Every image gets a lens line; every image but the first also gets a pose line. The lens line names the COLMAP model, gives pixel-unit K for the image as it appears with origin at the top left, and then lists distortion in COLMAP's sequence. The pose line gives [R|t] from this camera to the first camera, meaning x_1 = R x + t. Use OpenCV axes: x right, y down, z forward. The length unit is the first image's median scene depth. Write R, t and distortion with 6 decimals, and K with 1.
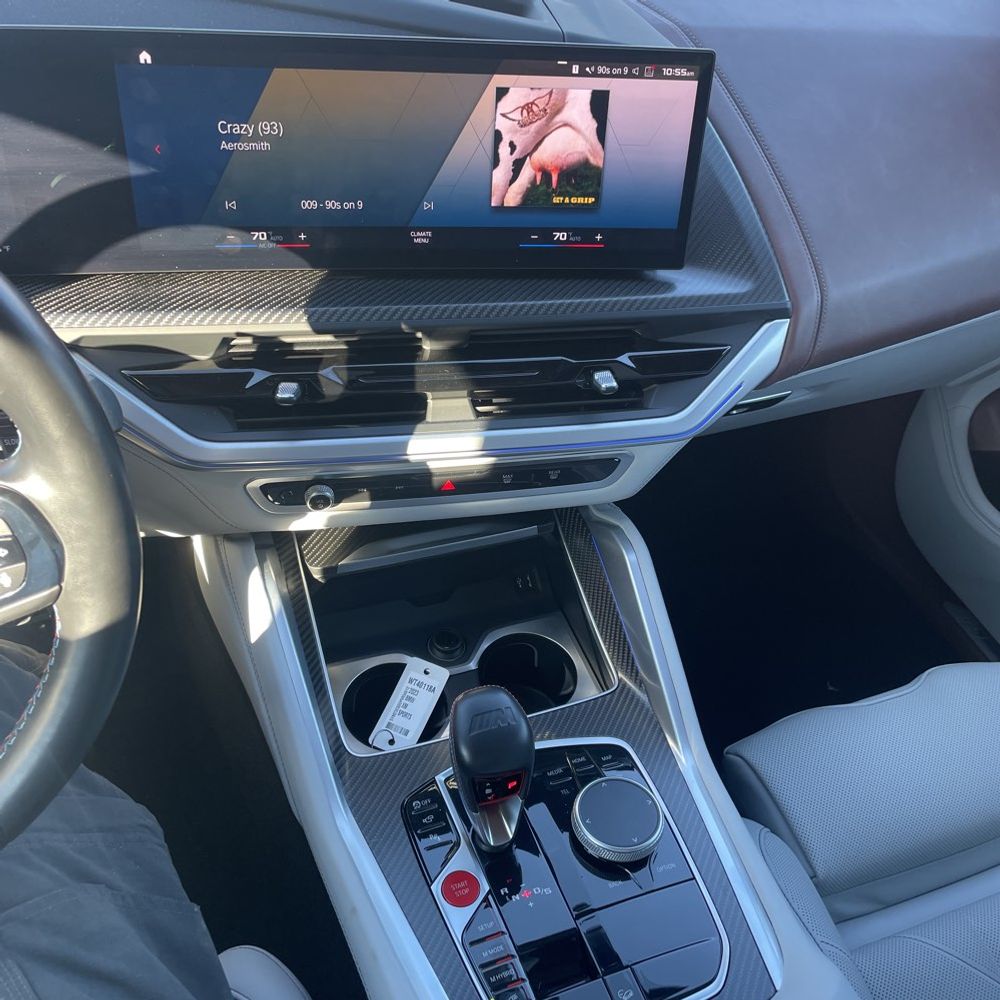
lens RADIAL K [[961.0, 0, 517.7], [0, 961.0, 497.4], [0, 0, 1]] dist [0.078444, -0.102115]
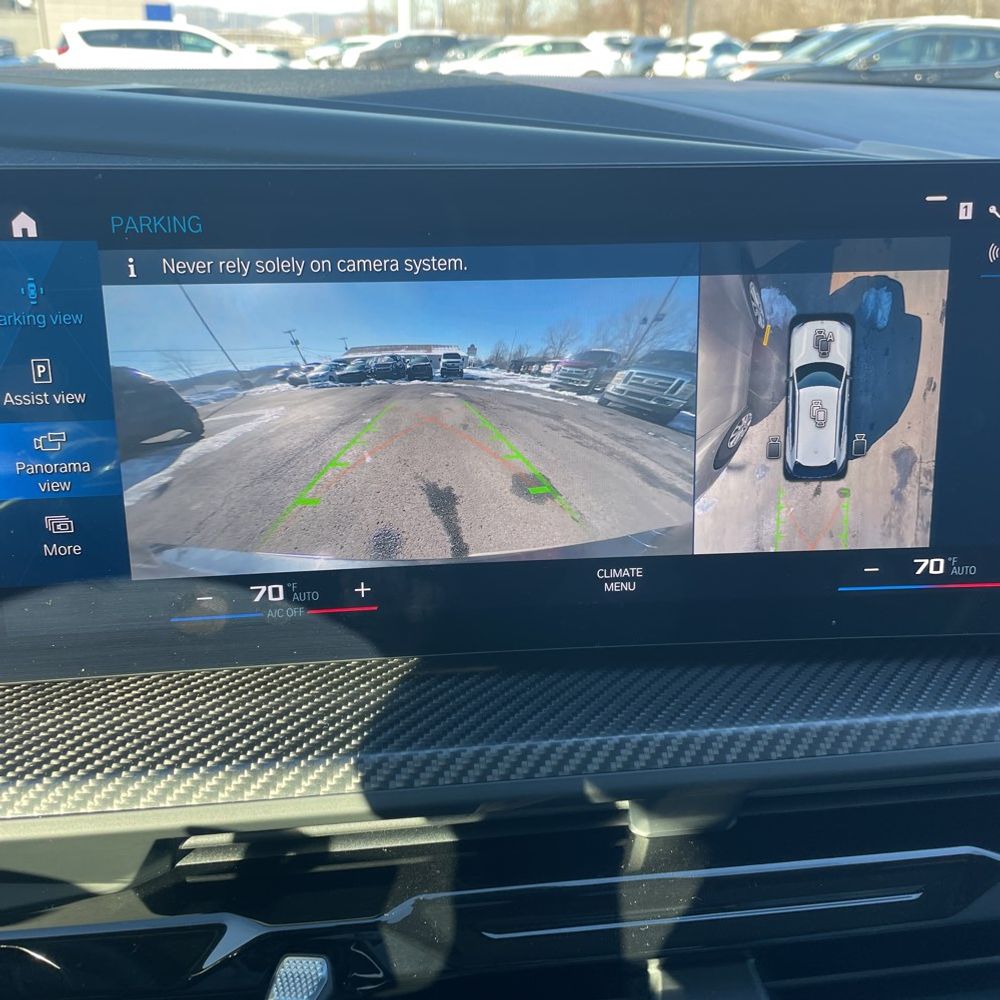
lens RADIAL K [[961.0, 0, 517.7], [0, 961.0, 497.4], [0, 0, 1]] dist [0.078444, -0.102115]
pose [[0.991731, -0.046411, -0.119645, -0.095110], [0.004212, 0.943584, -0.331107, -0.161458], [0.128262, 0.327865, 0.935977, 0.576500]]
